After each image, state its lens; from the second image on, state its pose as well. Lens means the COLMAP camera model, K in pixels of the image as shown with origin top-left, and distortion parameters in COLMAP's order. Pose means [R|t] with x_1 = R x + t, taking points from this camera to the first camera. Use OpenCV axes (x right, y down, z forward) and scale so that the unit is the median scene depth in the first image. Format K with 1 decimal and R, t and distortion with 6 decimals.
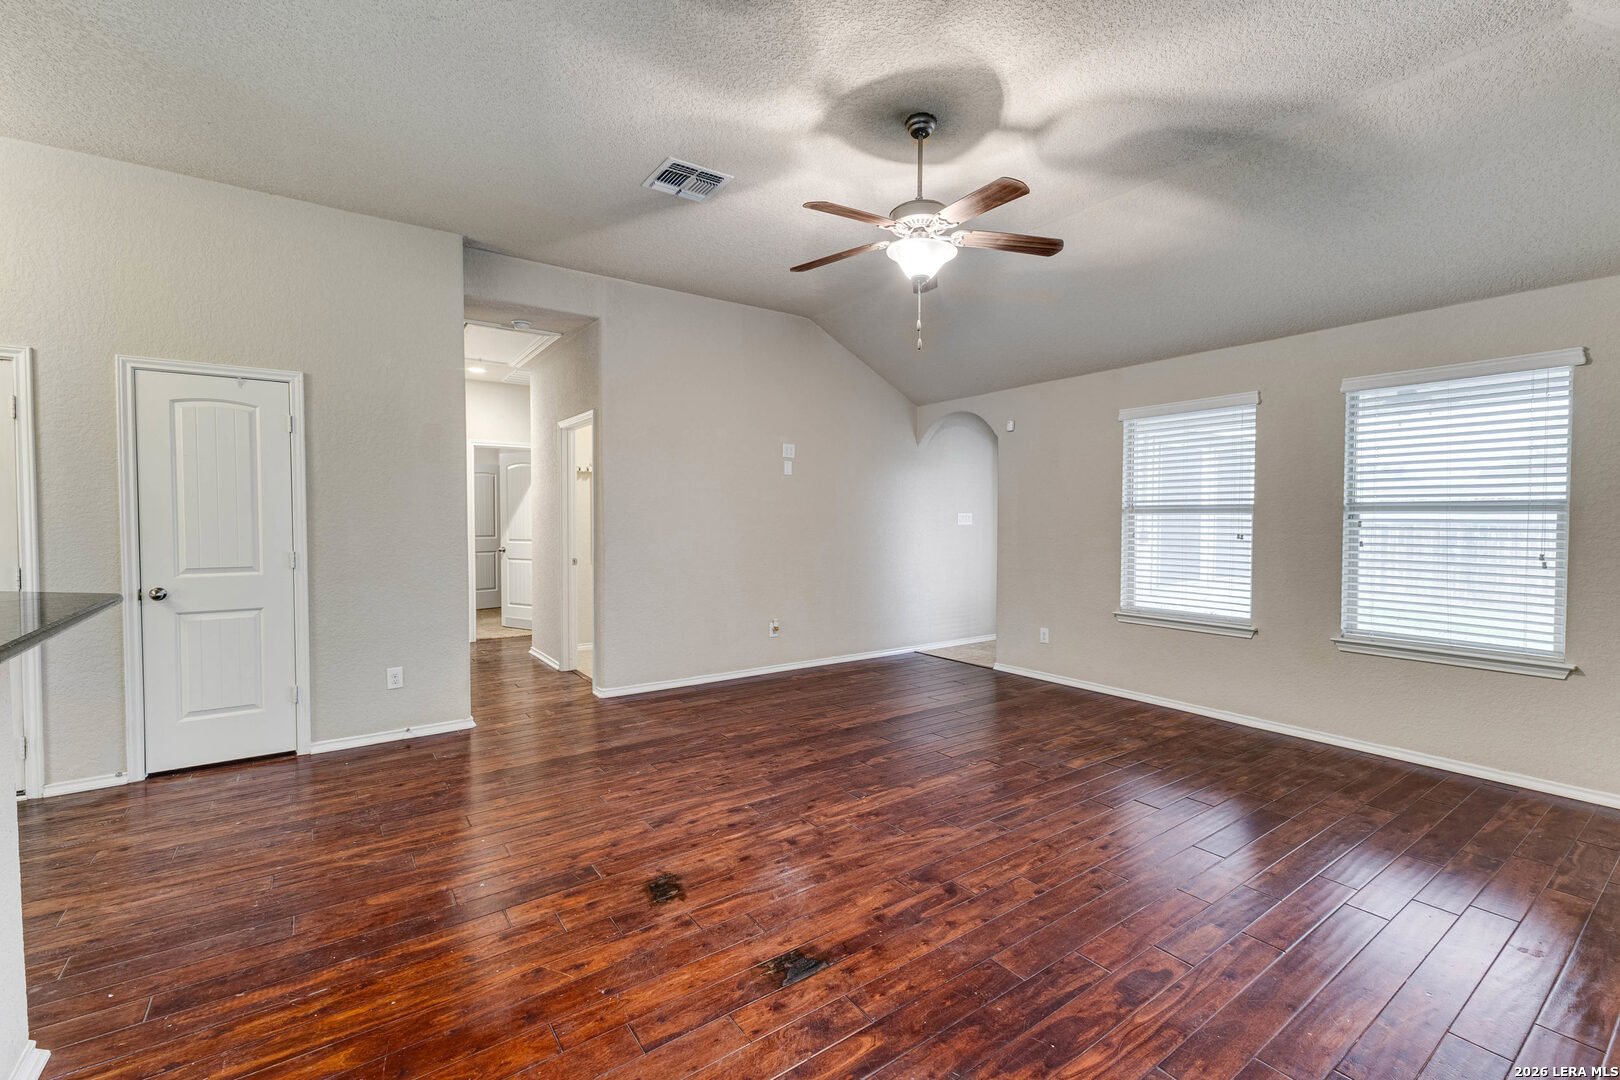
lens RADIAL K [[693.9, 0, 811.3], [0, 693.9, 534.0], [0, 0, 1]] dist [0.007879, -0.000588]
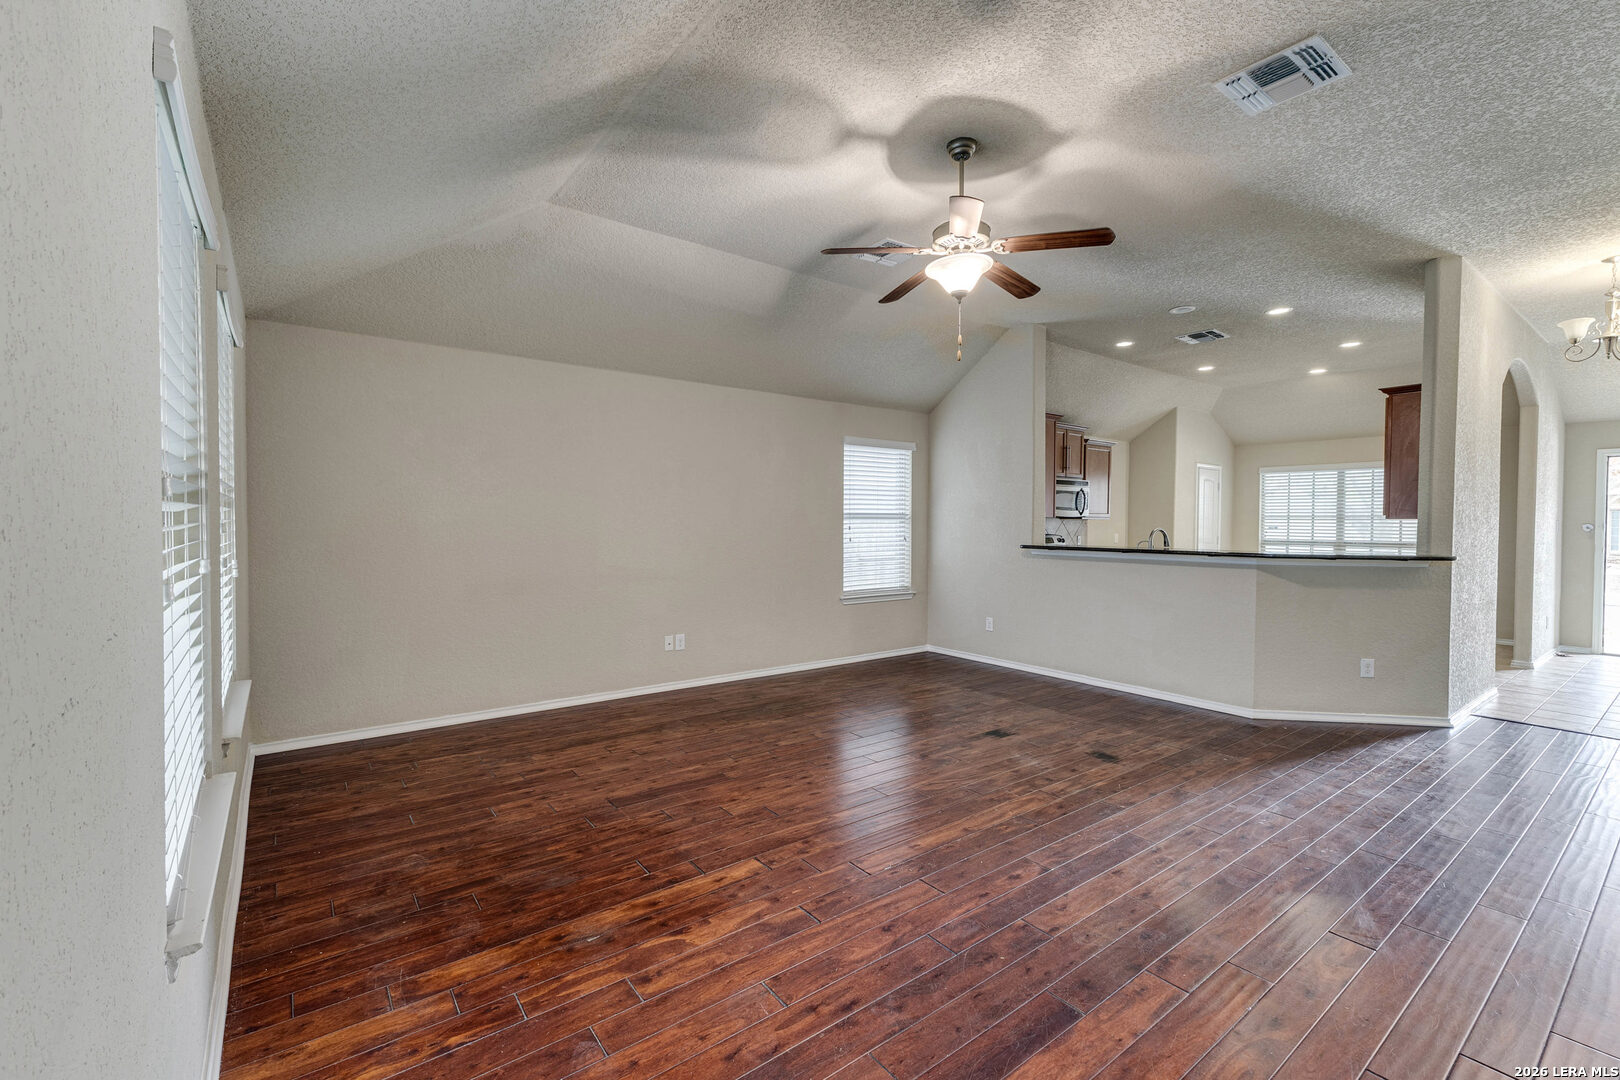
lens RADIAL K [[693.9, 0, 811.3], [0, 693.9, 534.0], [0, 0, 1]] dist [0.007879, -0.000588]
pose [[-0.999558, -0.005137, -0.029276, 0.443277], [-0.006617, 0.998693, 0.050673, -0.061644], [0.028977, 0.050845, -0.998286, 2.228156]]
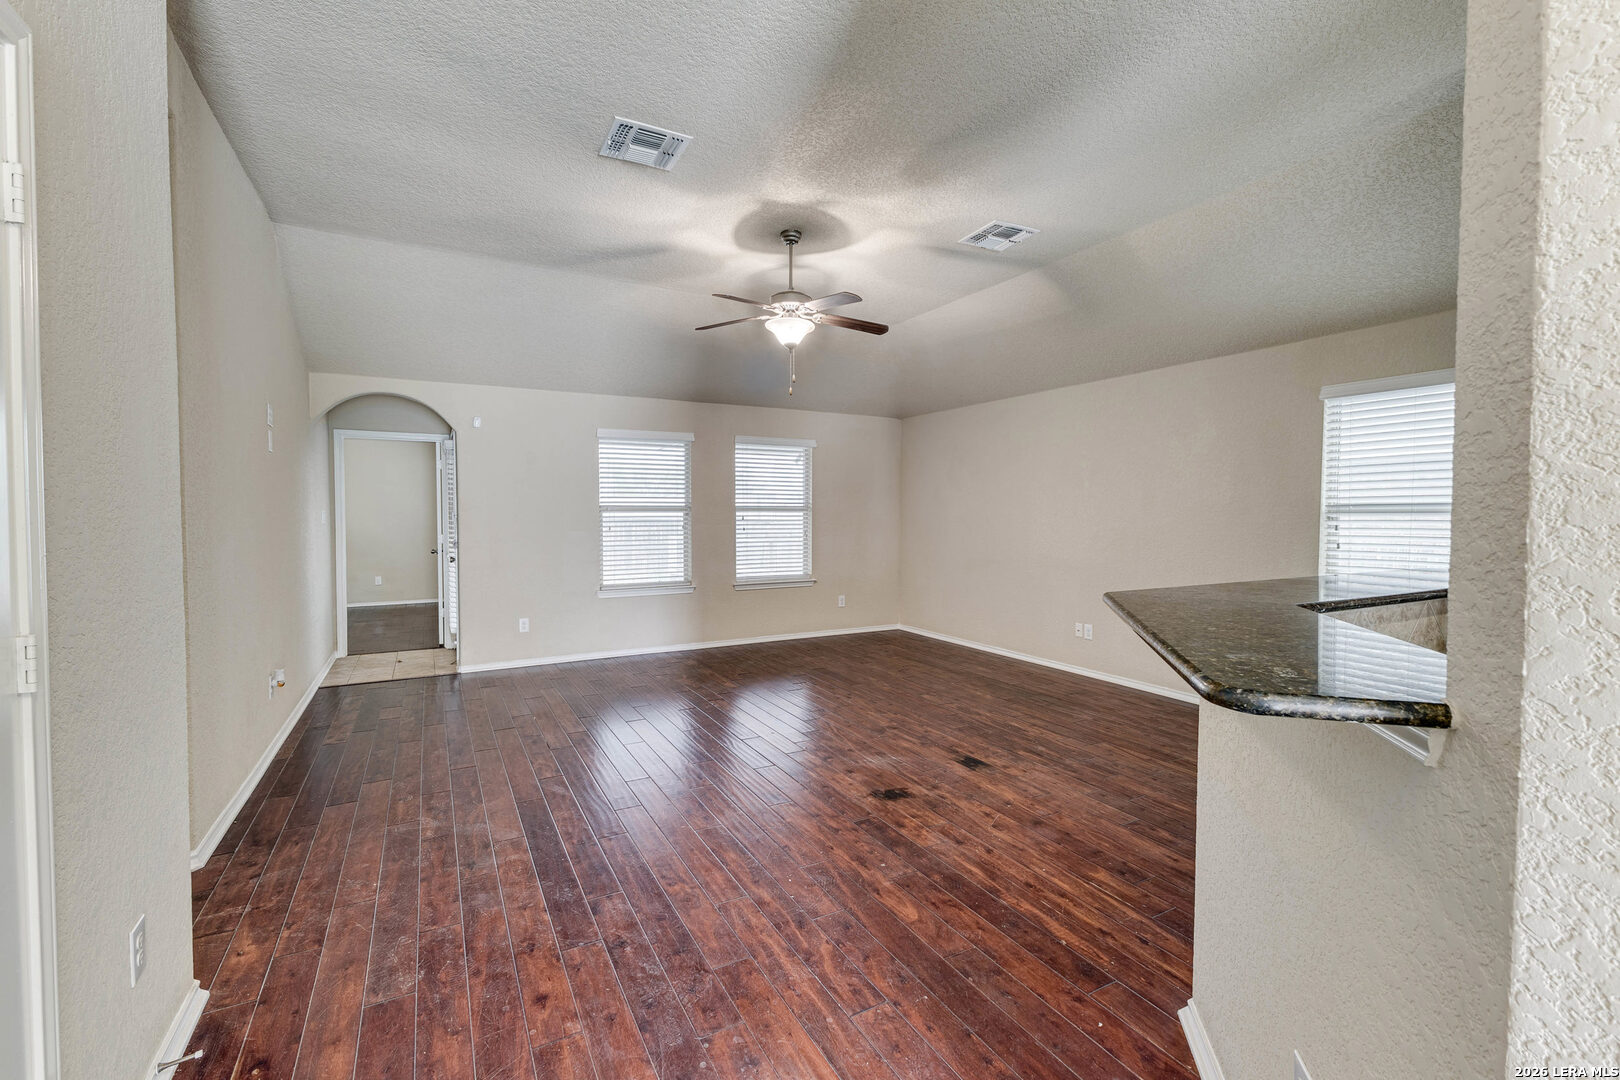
lens RADIAL K [[693.9, 0, 811.3], [0, 693.9, 534.0], [0, 0, 1]] dist [0.007879, -0.000588]
pose [[0.115319, -0.028346, 0.992924, -1.348888], [0.026214, 0.999331, 0.025484, -0.021233], [-0.992983, 0.023090, 0.115985, 0.870277]]
